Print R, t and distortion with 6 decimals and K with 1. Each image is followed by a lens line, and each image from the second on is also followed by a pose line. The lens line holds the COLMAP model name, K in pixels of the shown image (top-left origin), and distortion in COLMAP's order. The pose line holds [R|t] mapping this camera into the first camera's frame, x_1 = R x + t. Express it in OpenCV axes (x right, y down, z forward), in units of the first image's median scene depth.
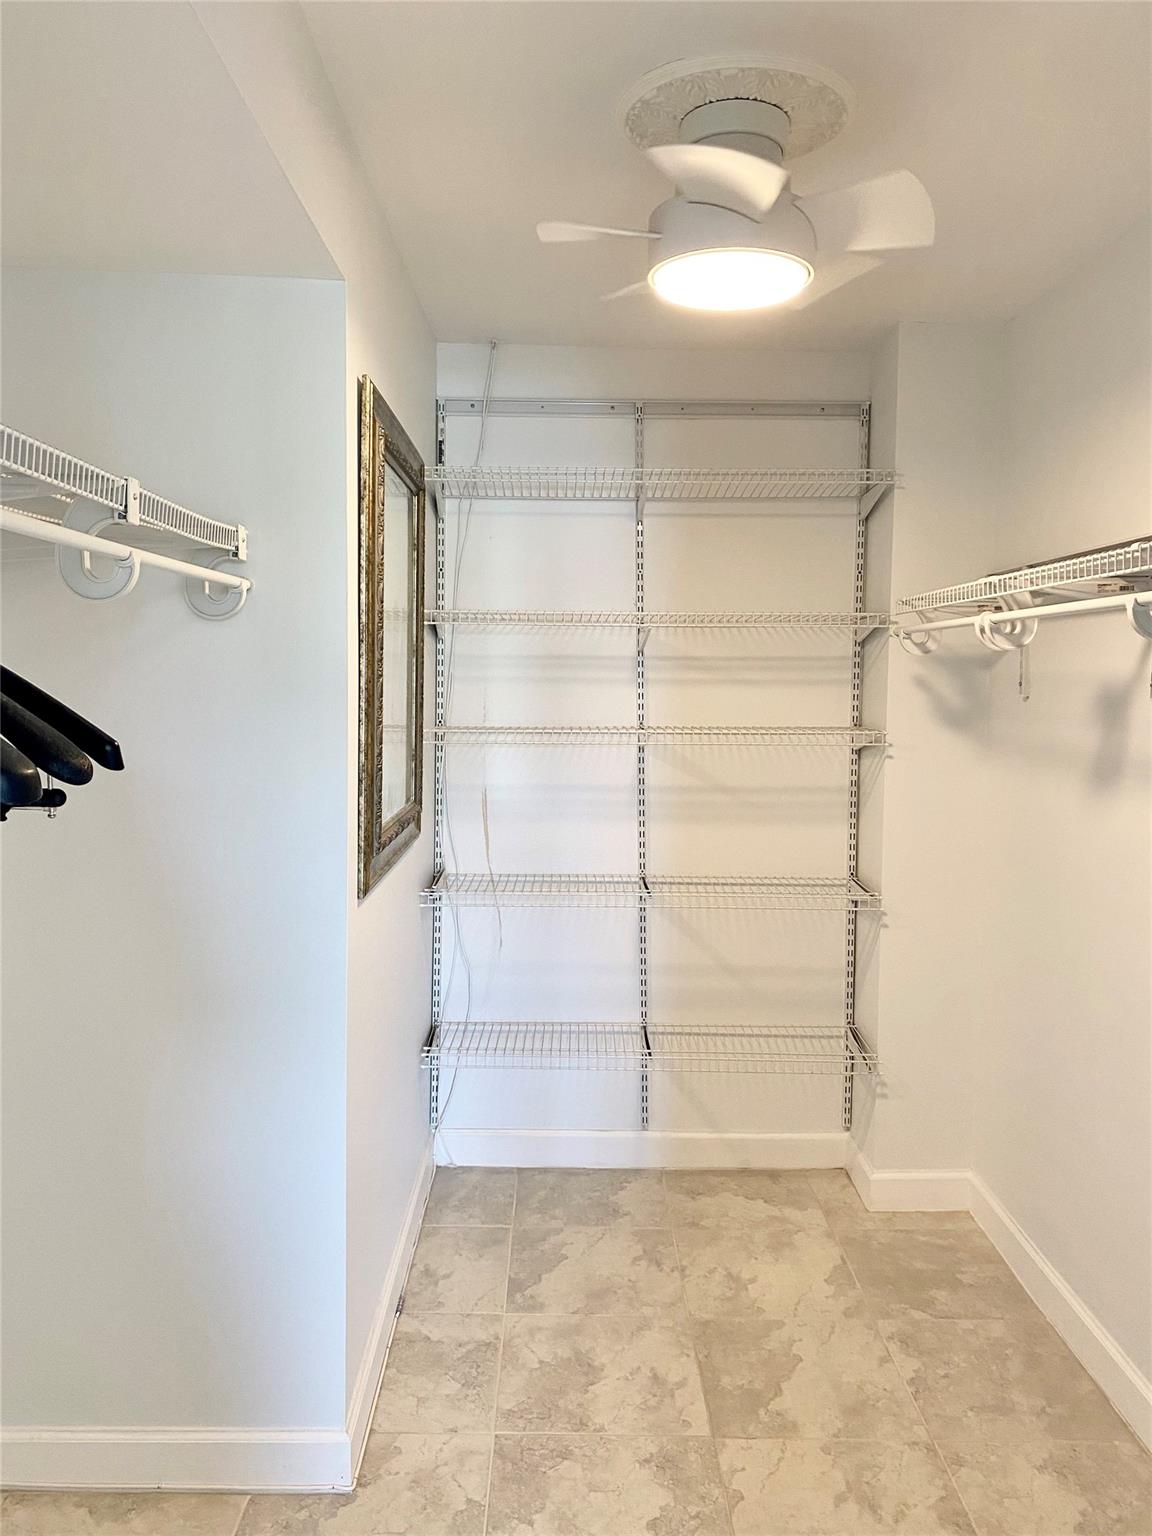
lens RADIAL K [[1151.5, 0, 576.0], [0, 1151.5, 768.0], [0, 0, 1]] dist [-0.052532, 0.065395]
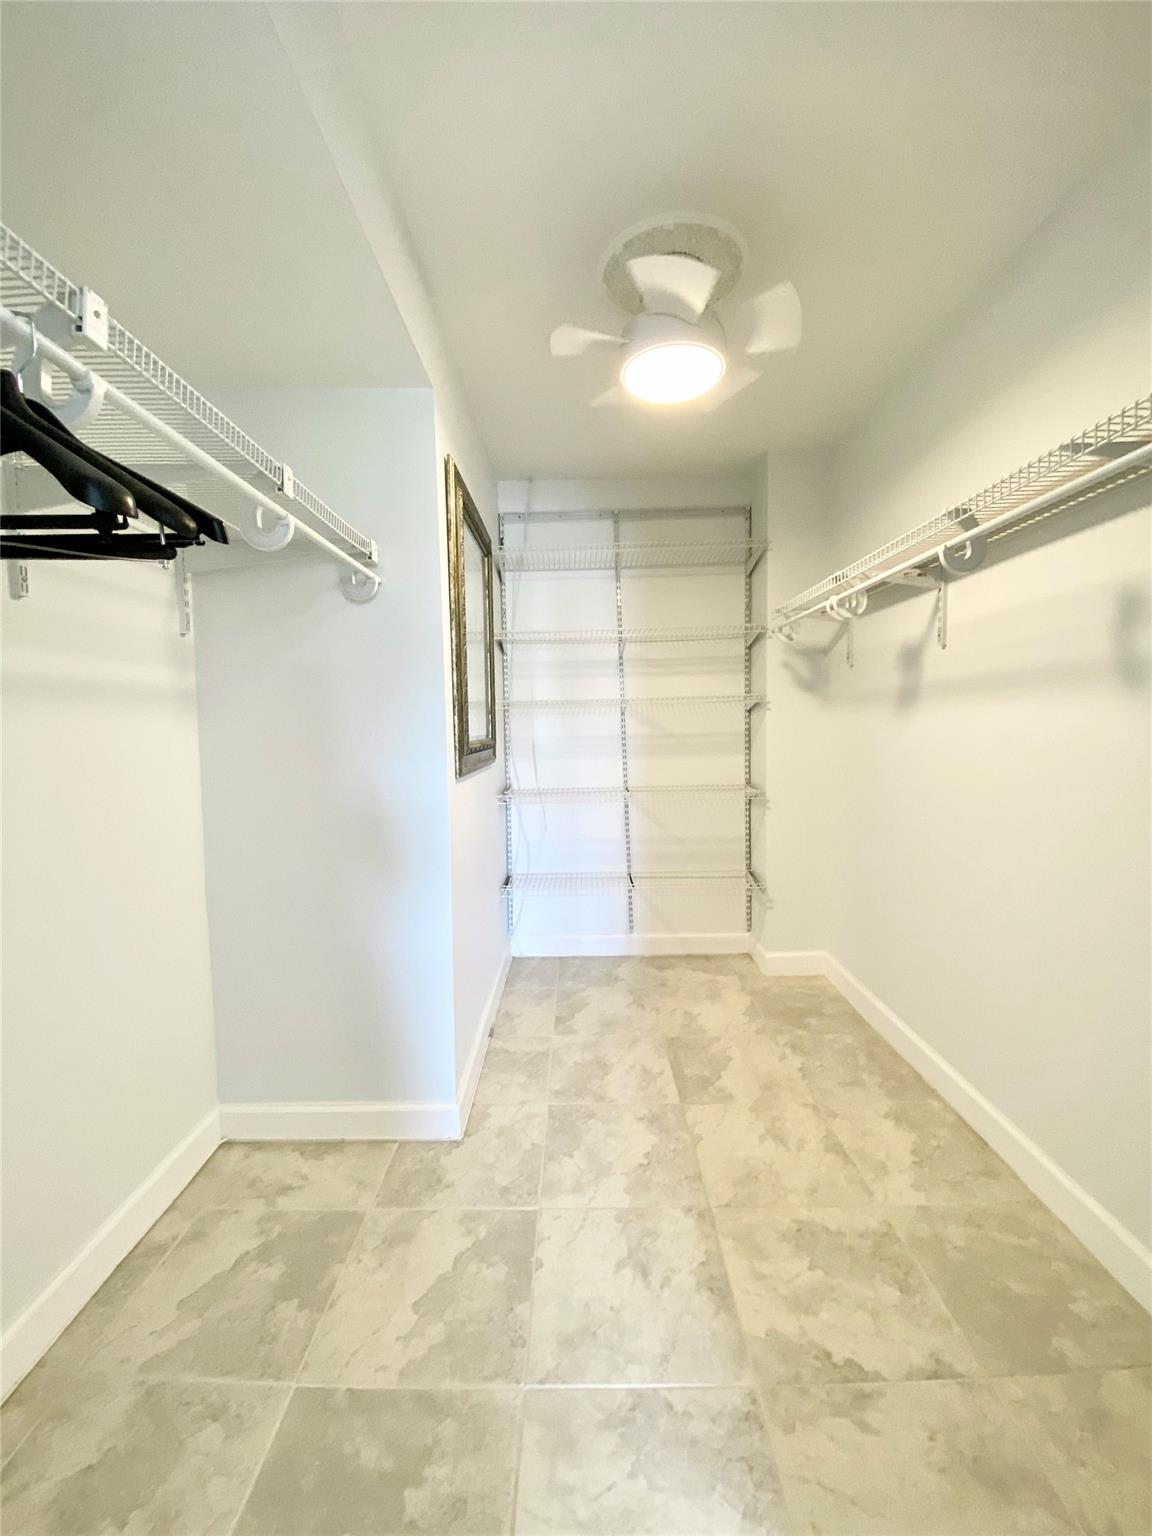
lens RADIAL K [[615.7, 0, 576.0], [0, 615.7, 768.0], [0, 0, 1]] dist [0.000589, -0.000015]
pose [[0.999415, -0.030244, -0.015981, -0.001918], [0.030365, 0.999511, 0.007444, 0.067512], [0.015748, -0.007925, 0.999845, 0.083782]]
